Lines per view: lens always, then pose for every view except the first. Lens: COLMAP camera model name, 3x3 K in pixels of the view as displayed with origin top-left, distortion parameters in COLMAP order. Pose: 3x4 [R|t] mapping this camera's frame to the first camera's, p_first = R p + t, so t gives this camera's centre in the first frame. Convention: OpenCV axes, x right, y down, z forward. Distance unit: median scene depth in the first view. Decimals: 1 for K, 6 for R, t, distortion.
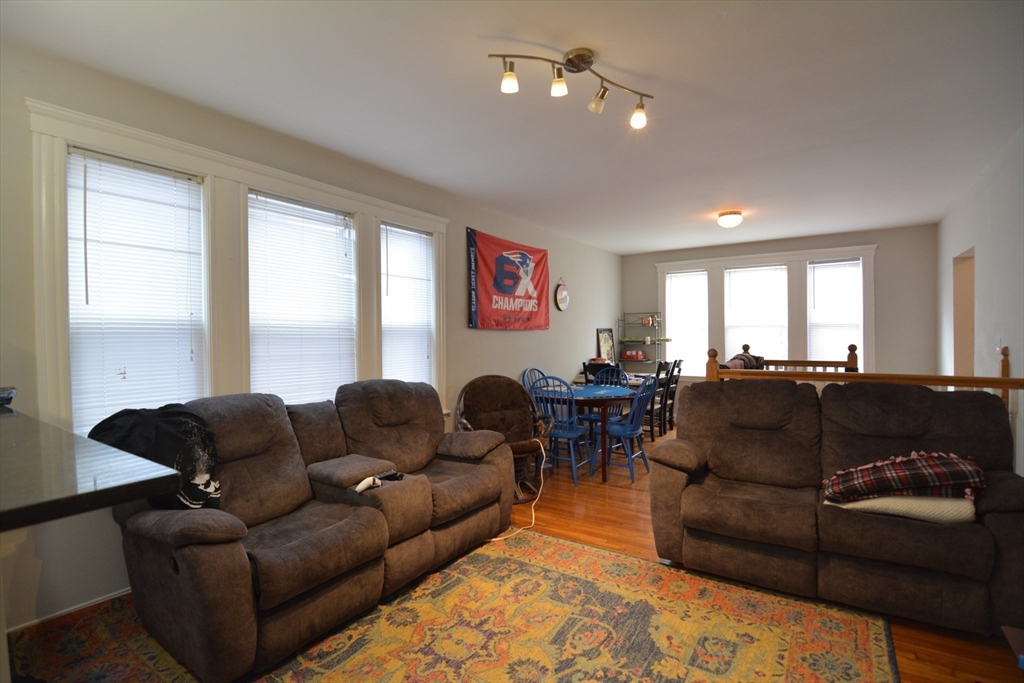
lens RADIAL K [[479.1, 0, 512.0], [0, 479.1, 341.5], [0, 0, 1]] dist [-0.000490, -0.000599]
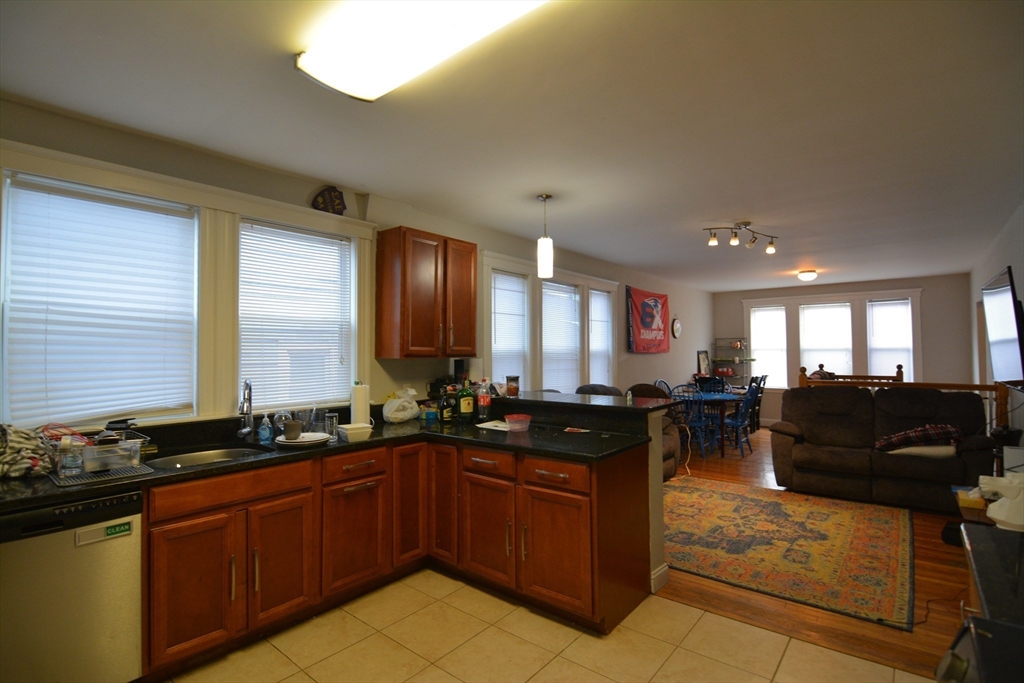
lens RADIAL K [[492.7, 0, 512.0], [0, 492.7, 341.5], [0, 0, 1]] dist [0.000916, 0.000204]
pose [[0.996777, 0.001247, -0.080214, -0.309639], [-0.003902, 0.999449, -0.032951, -0.008617], [0.080129, 0.033158, 0.996233, -0.533066]]
